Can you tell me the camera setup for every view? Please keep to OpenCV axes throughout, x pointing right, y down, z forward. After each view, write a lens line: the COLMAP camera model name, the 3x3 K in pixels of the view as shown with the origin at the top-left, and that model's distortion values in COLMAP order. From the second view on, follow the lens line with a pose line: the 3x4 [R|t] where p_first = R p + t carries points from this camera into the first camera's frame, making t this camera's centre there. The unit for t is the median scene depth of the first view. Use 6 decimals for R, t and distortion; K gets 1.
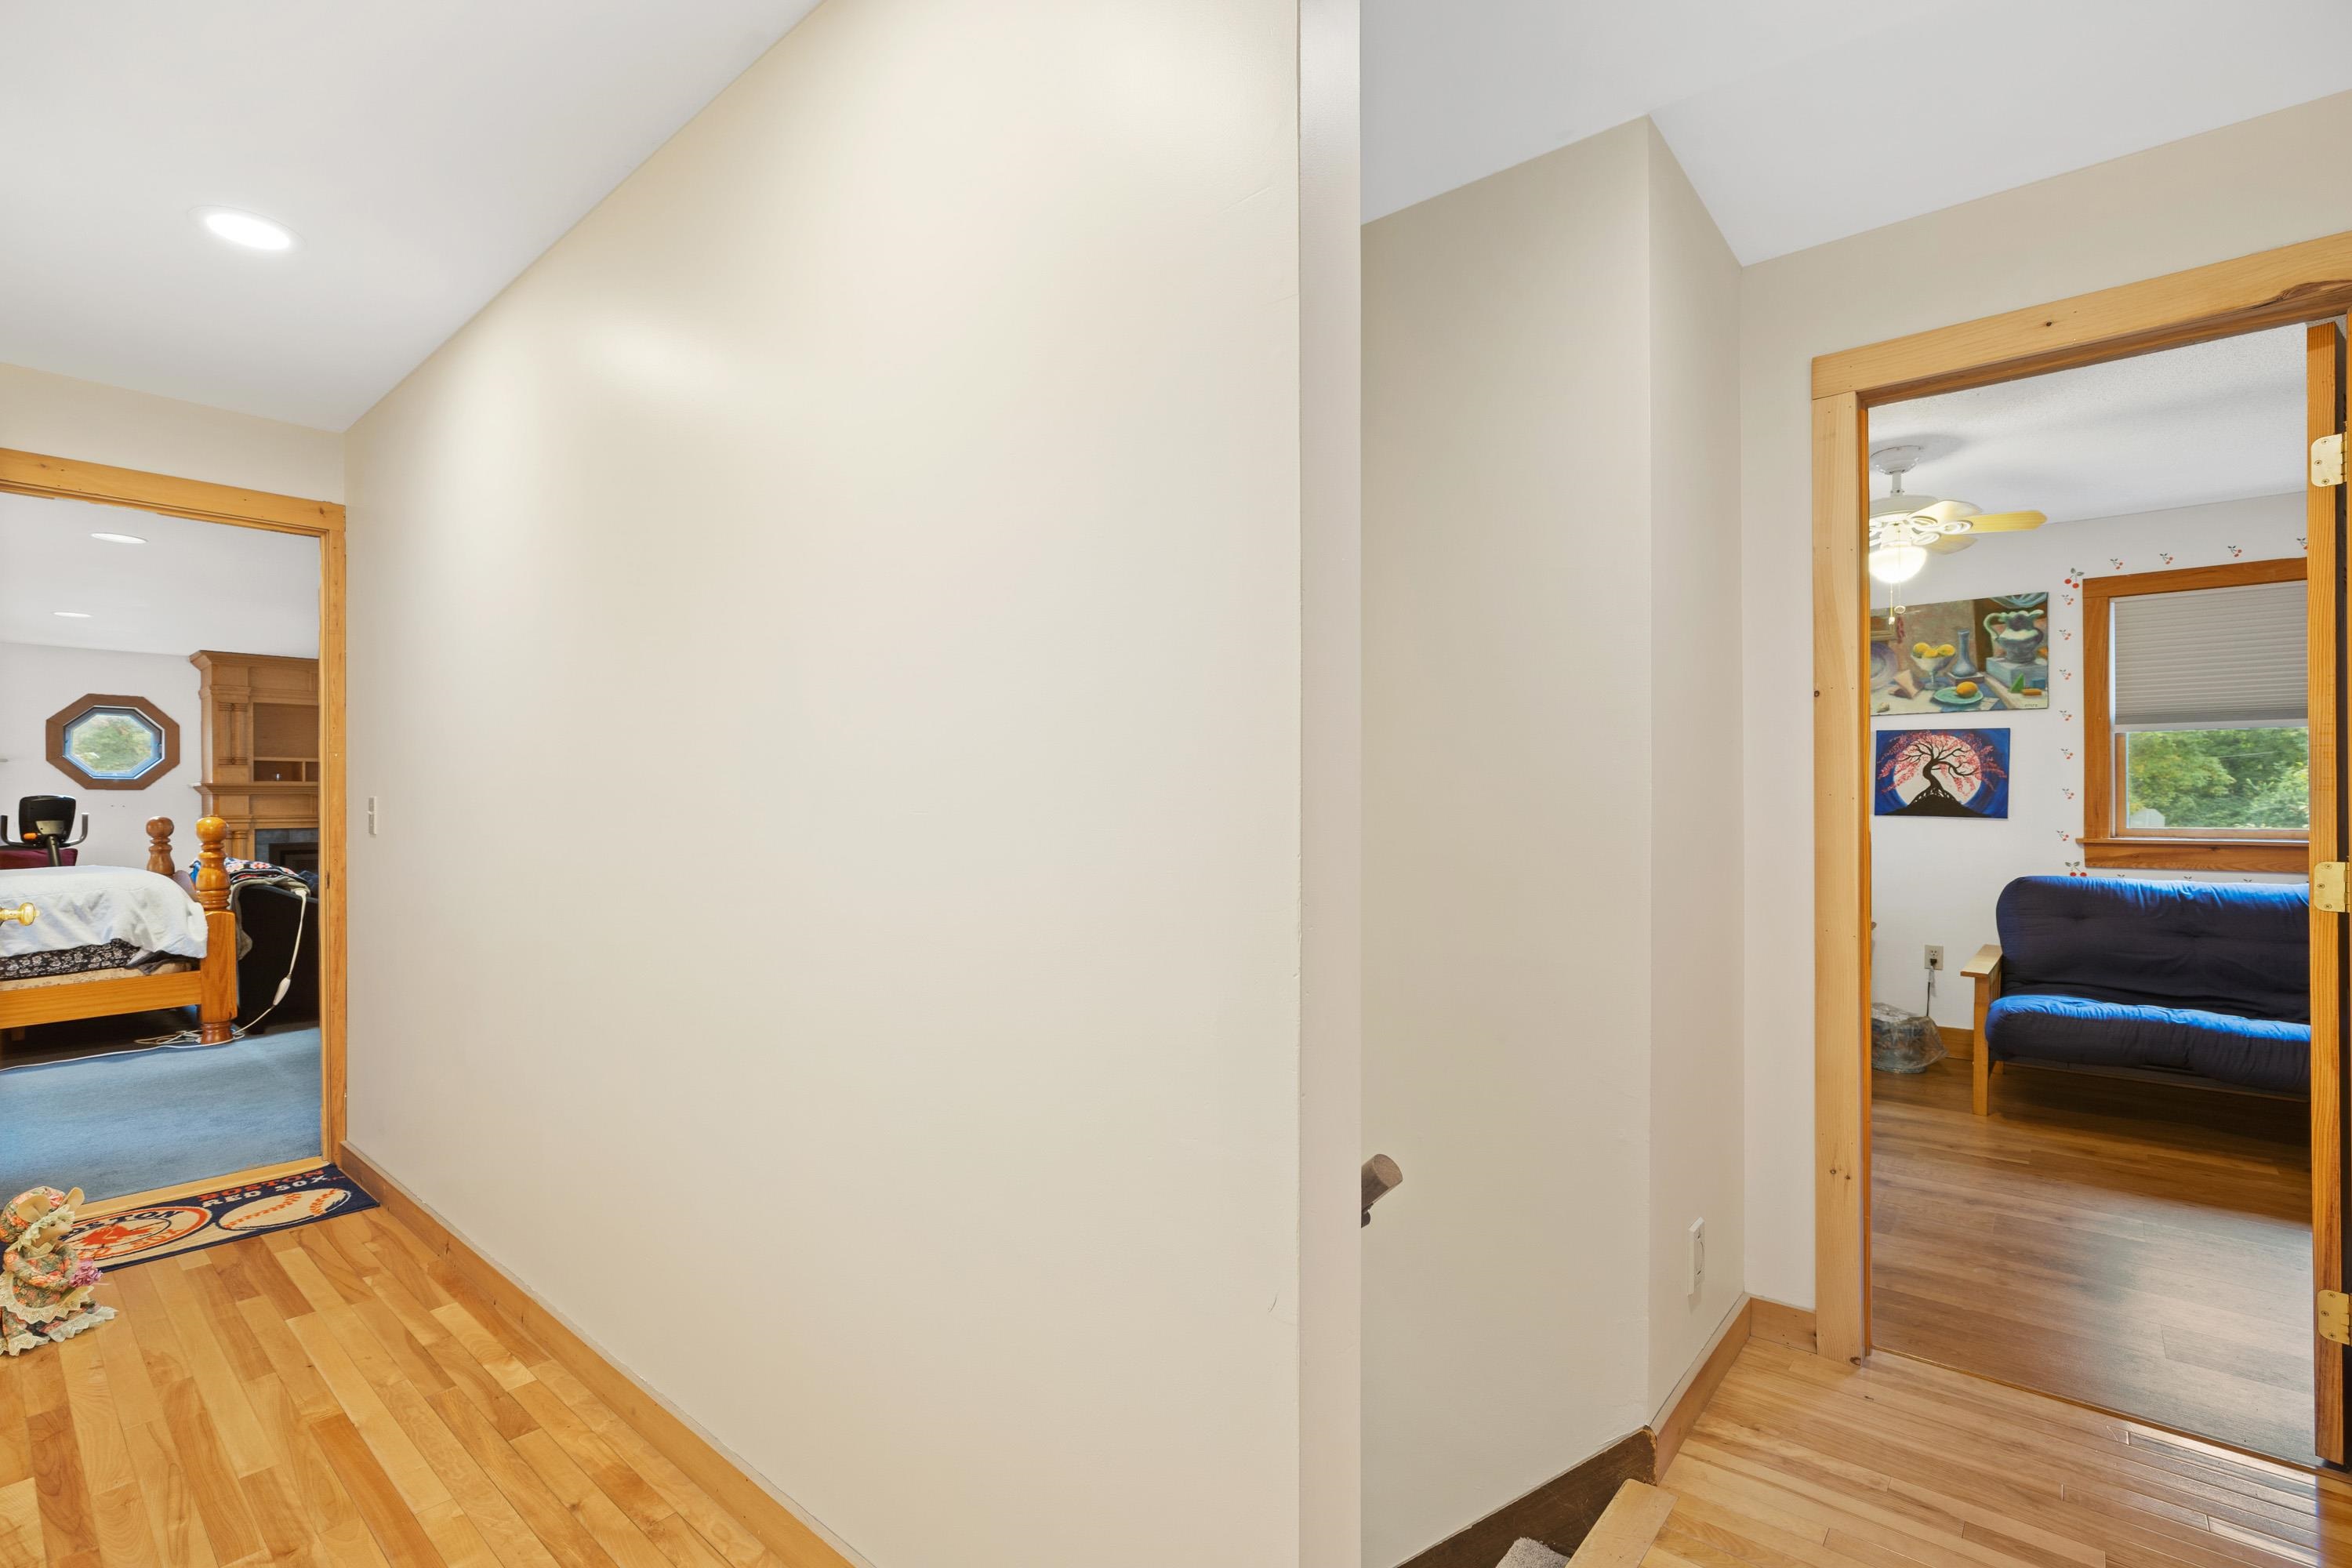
lens RADIAL K [[1071.0, 0, 1173.0], [0, 1071.0, 792.6], [0, 0, 1]] dist [-0.003016, -0.000147]
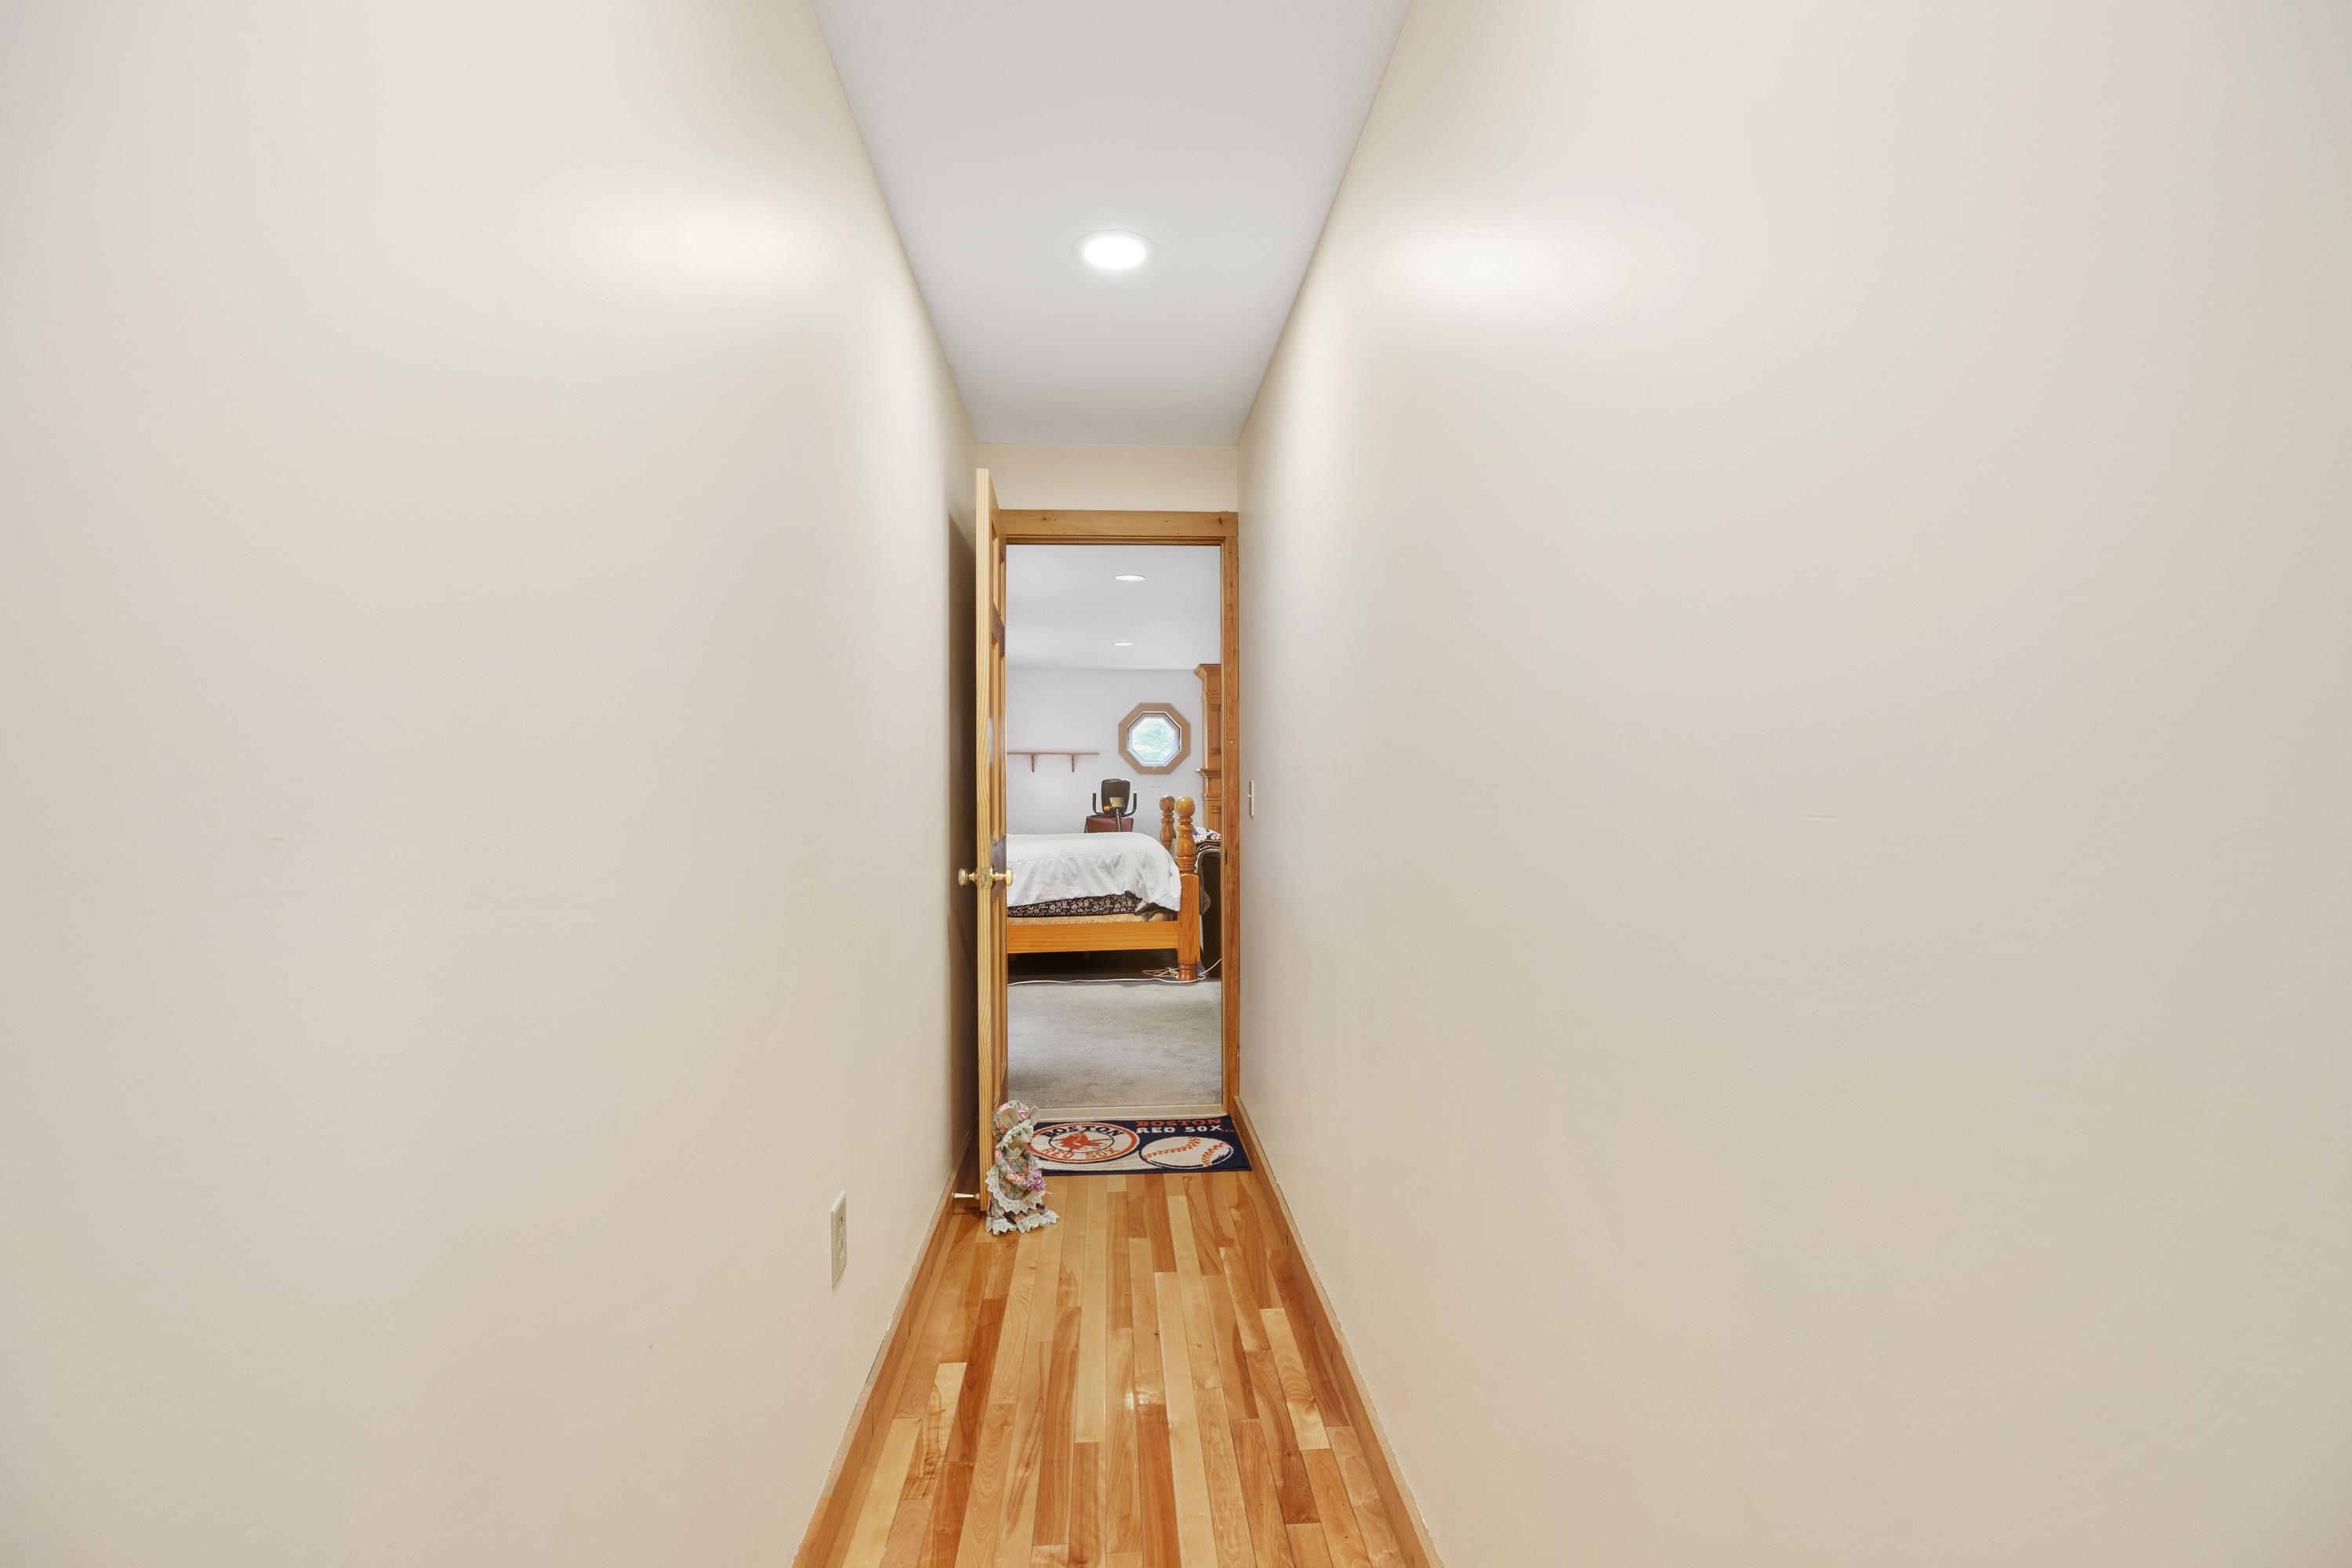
lens RADIAL K [[1071.0, 0, 1173.0], [0, 1071.0, 792.6], [0, 0, 1]] dist [-0.003016, -0.000147]
pose [[0.695329, 0.006637, -0.718661, -0.052979], [0.006941, 0.999849, 0.015949, -0.002739], [0.718658, -0.016078, 0.695177, 0.279488]]
